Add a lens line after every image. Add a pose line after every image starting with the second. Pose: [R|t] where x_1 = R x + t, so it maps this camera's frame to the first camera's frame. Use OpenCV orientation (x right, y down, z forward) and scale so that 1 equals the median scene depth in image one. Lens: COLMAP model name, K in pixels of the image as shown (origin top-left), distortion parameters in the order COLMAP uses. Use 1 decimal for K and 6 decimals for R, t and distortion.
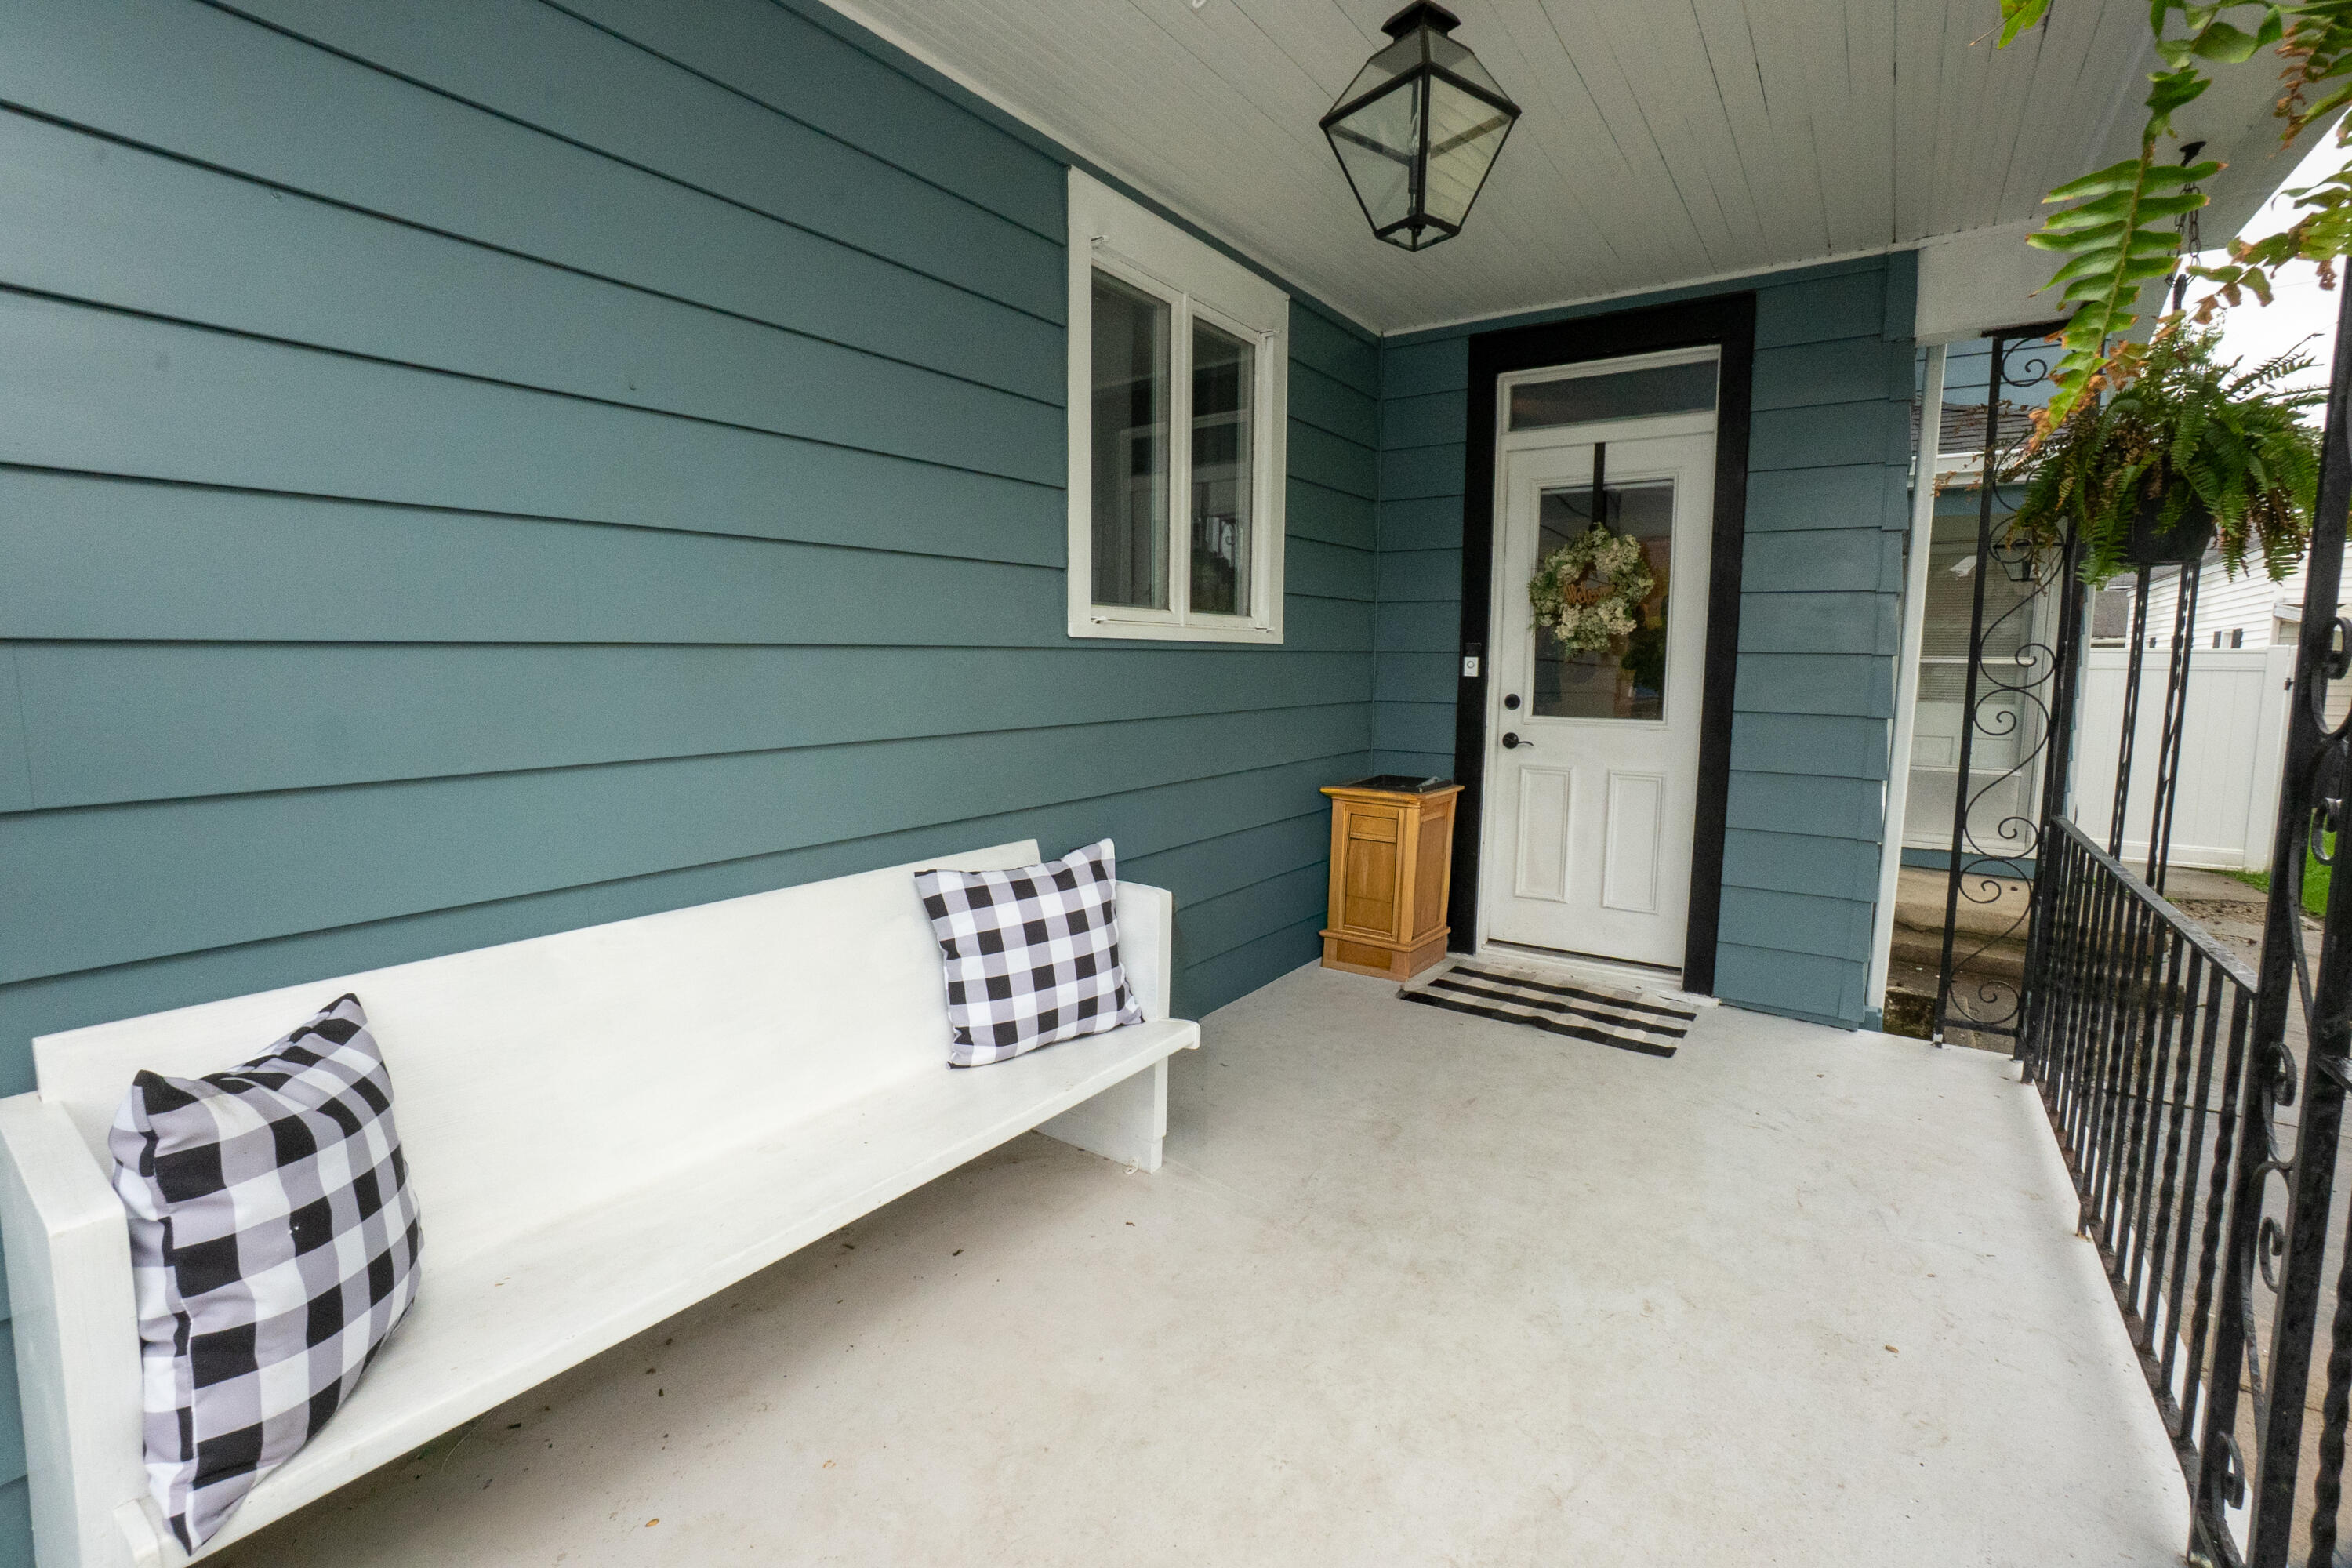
lens RADIAL K [[1047.2, 0, 1150.3], [0, 1047.2, 769.0], [0, 0, 1]] dist [-0.060505, 0.021499]
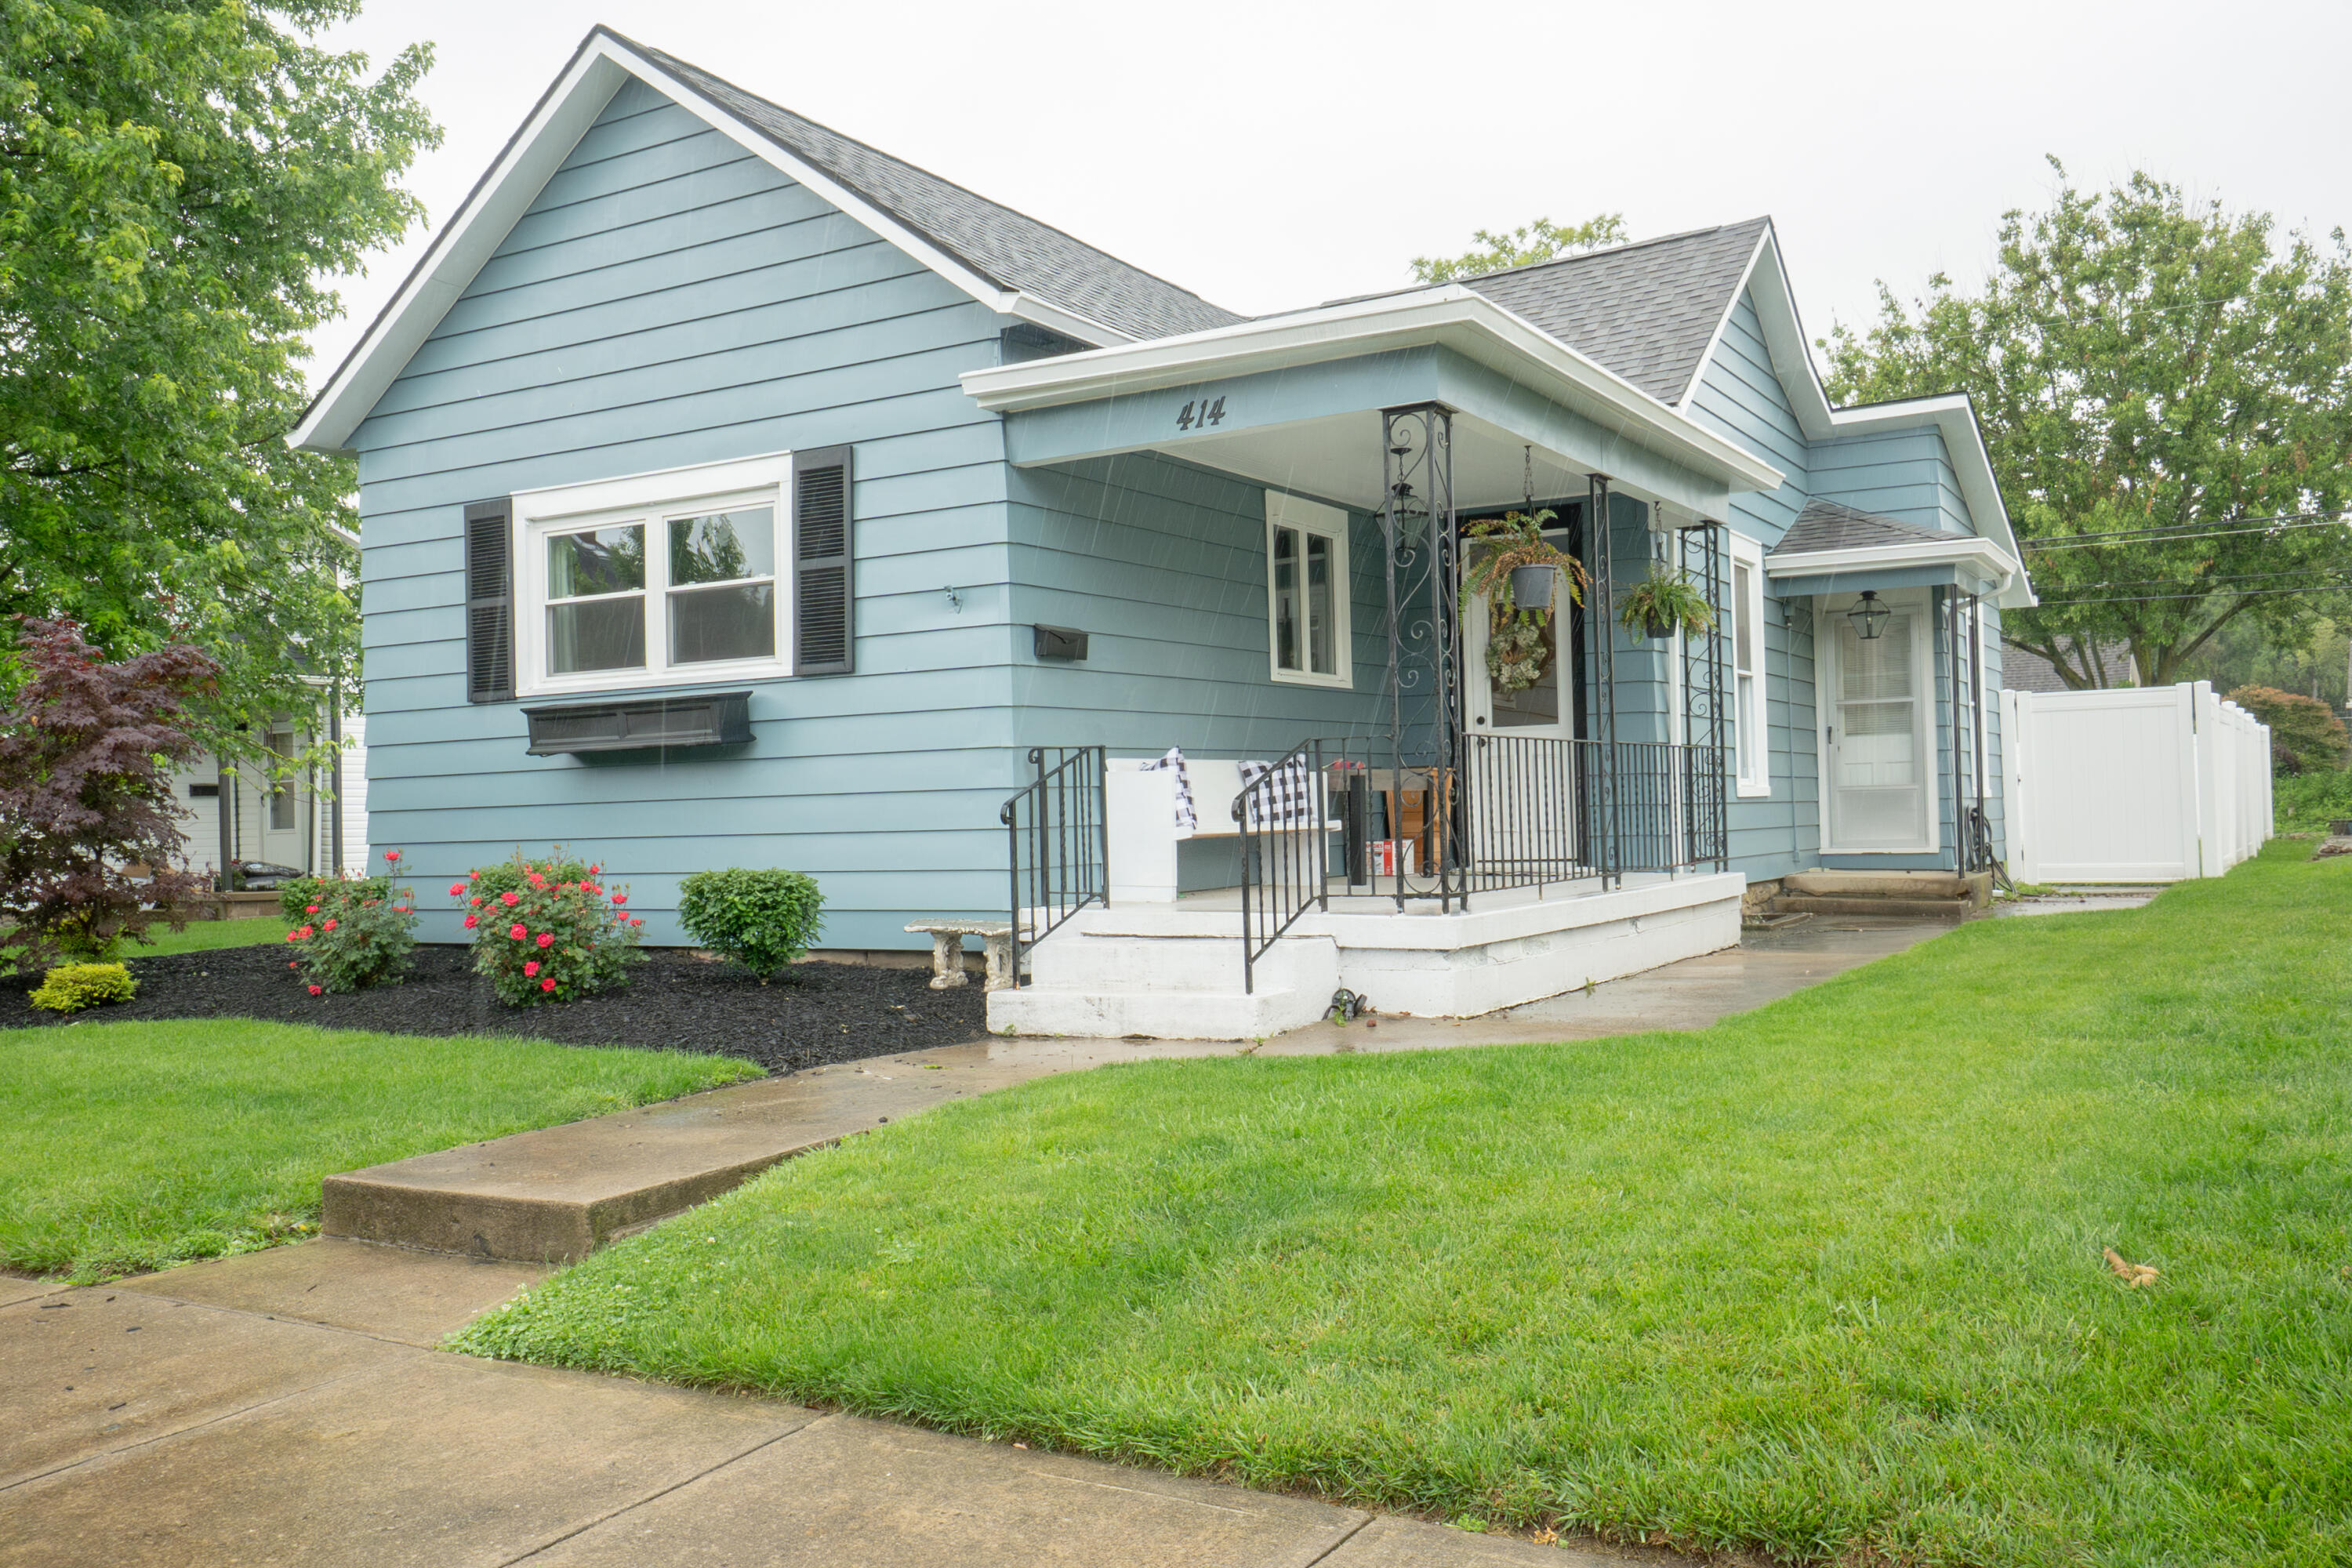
lens RADIAL K [[1816.5, 0, 1199.8], [0, 1816.5, 787.2], [0, 0, 1]] dist [0.111133, -0.000444]
pose [[0.995616, -0.033651, 0.087276, -0.449418], [0.043293, 0.992870, -0.111058, 0.418026], [-0.082917, 0.114350, 0.989974, -2.259777]]
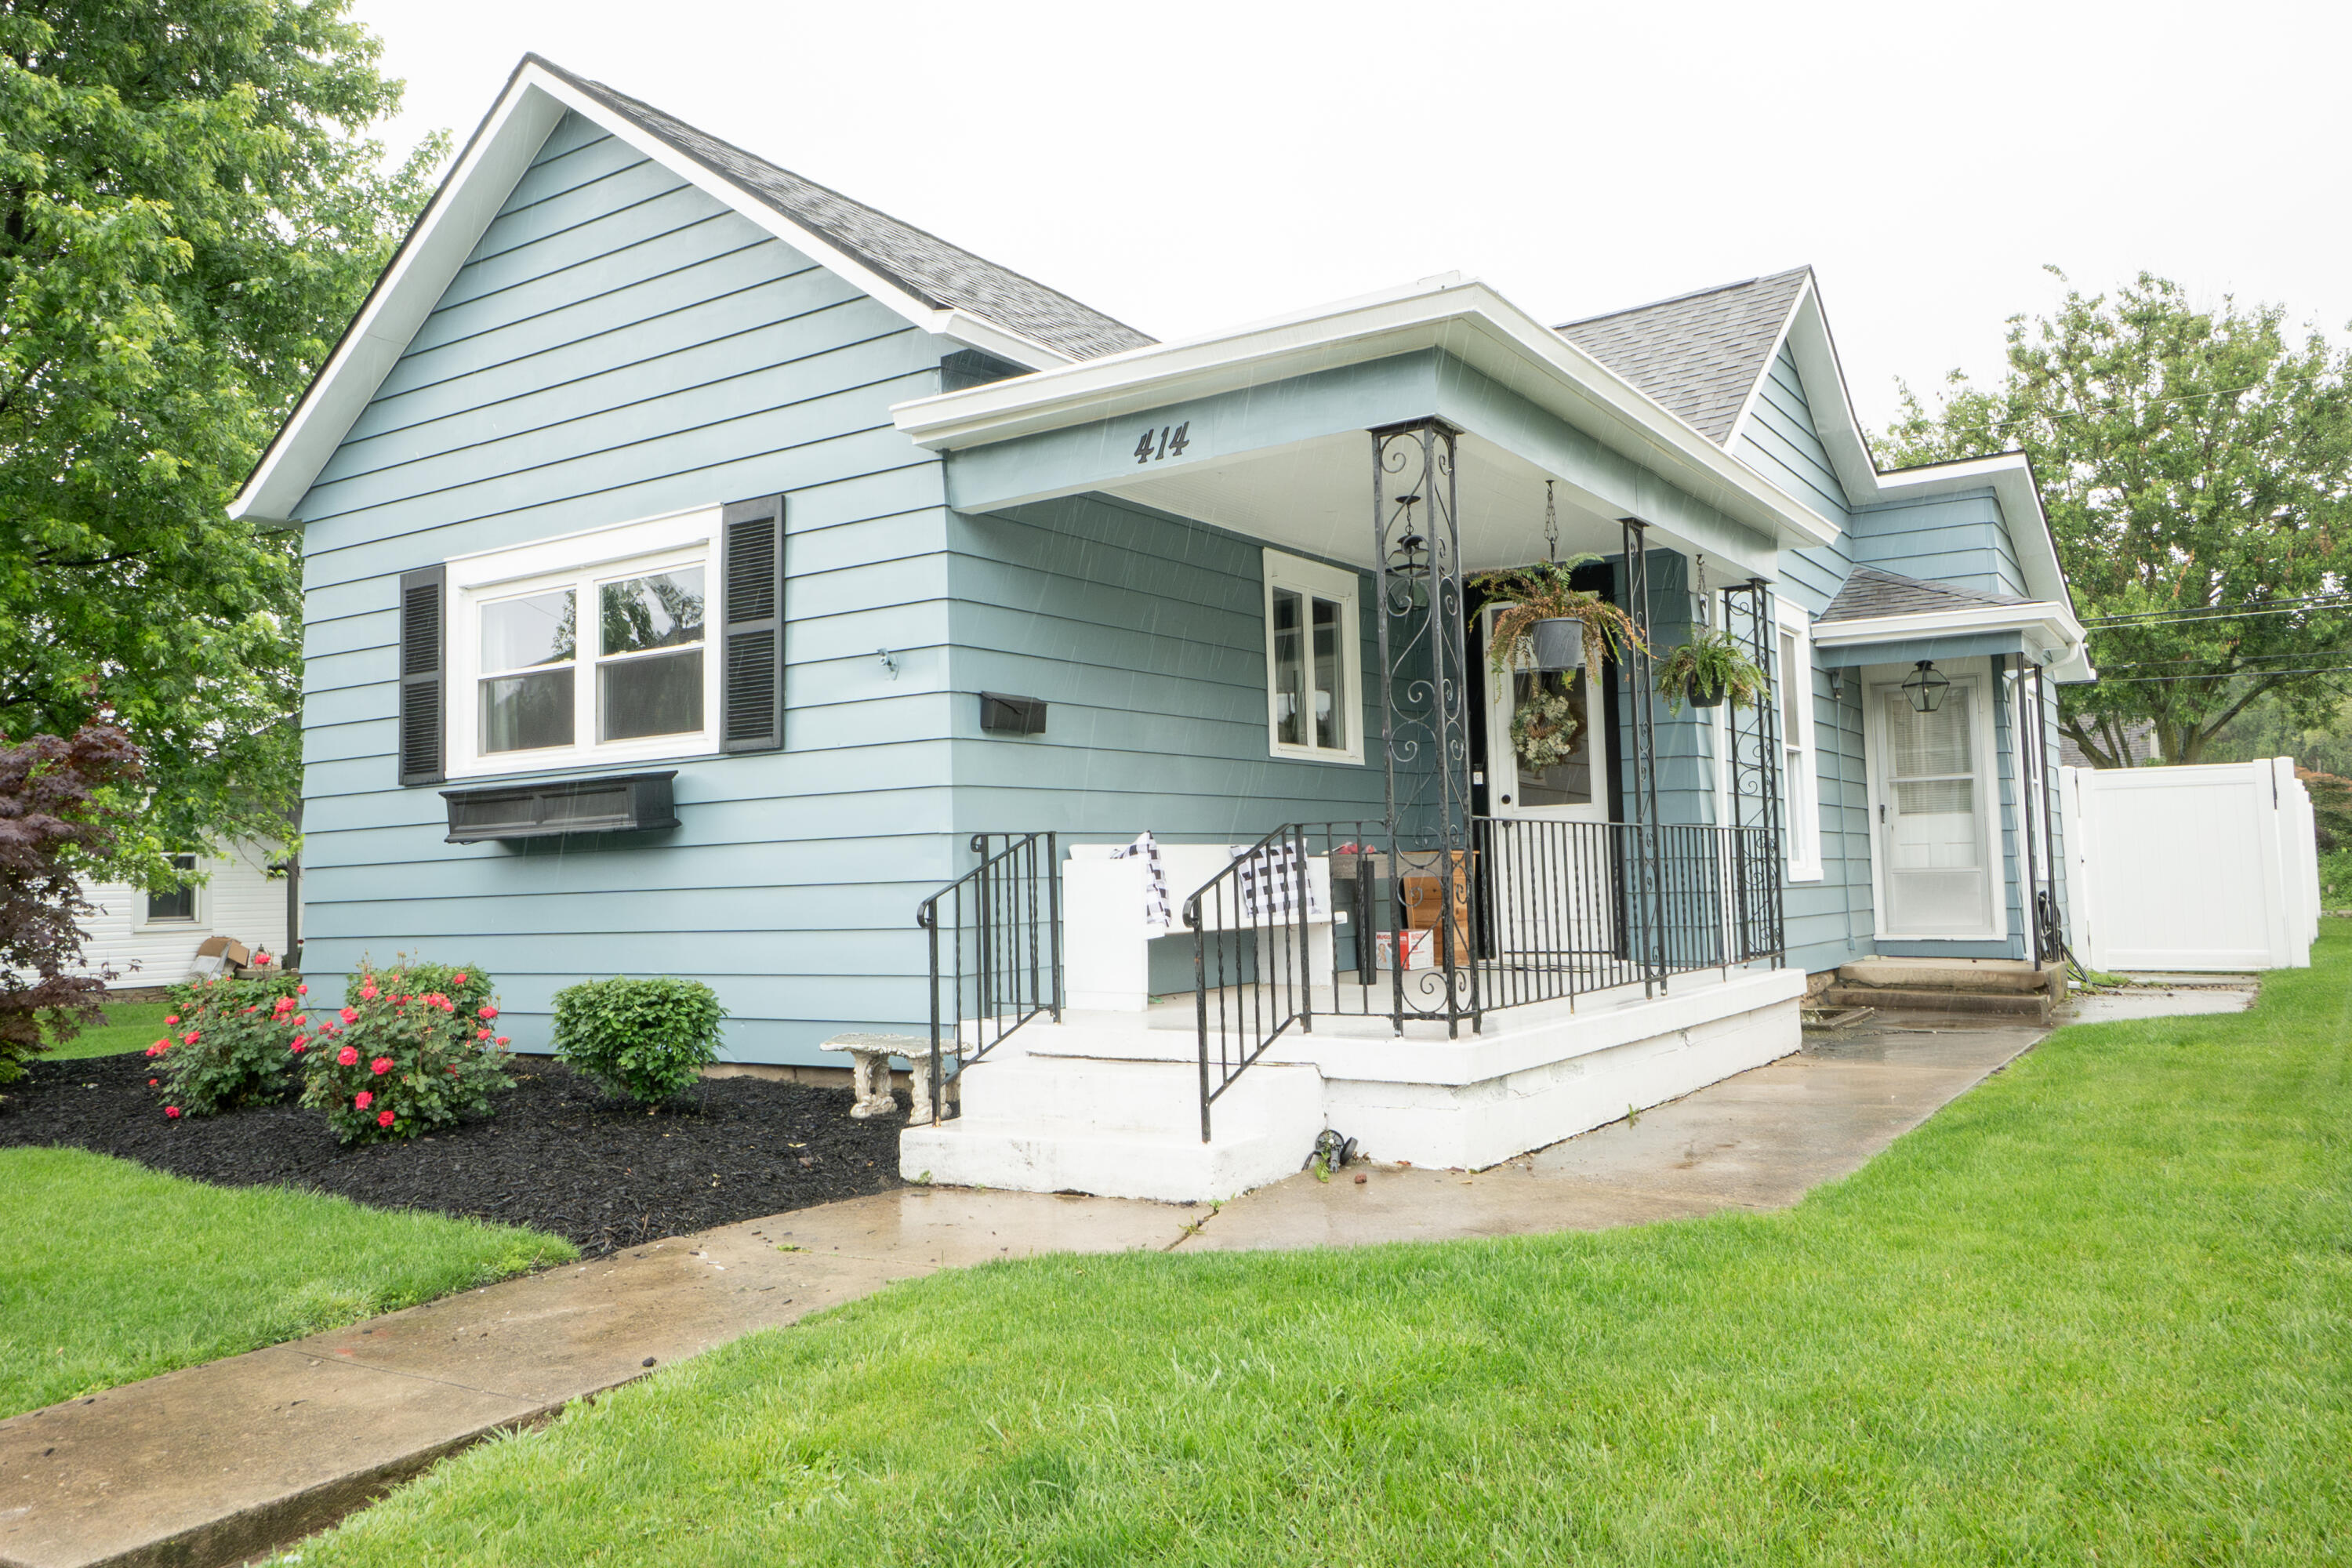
lens RADIAL K [[1655.6, 0, 1176.0], [0, 1655.6, 784.0], [0, 0, 1]] dist [0.078641, 0.000992]
pose [[0.998740, -0.033506, 0.037354, -0.296965], [0.039003, 0.986703, -0.157785, 0.340794], [-0.031570, 0.159043, 0.986767, -1.748822]]
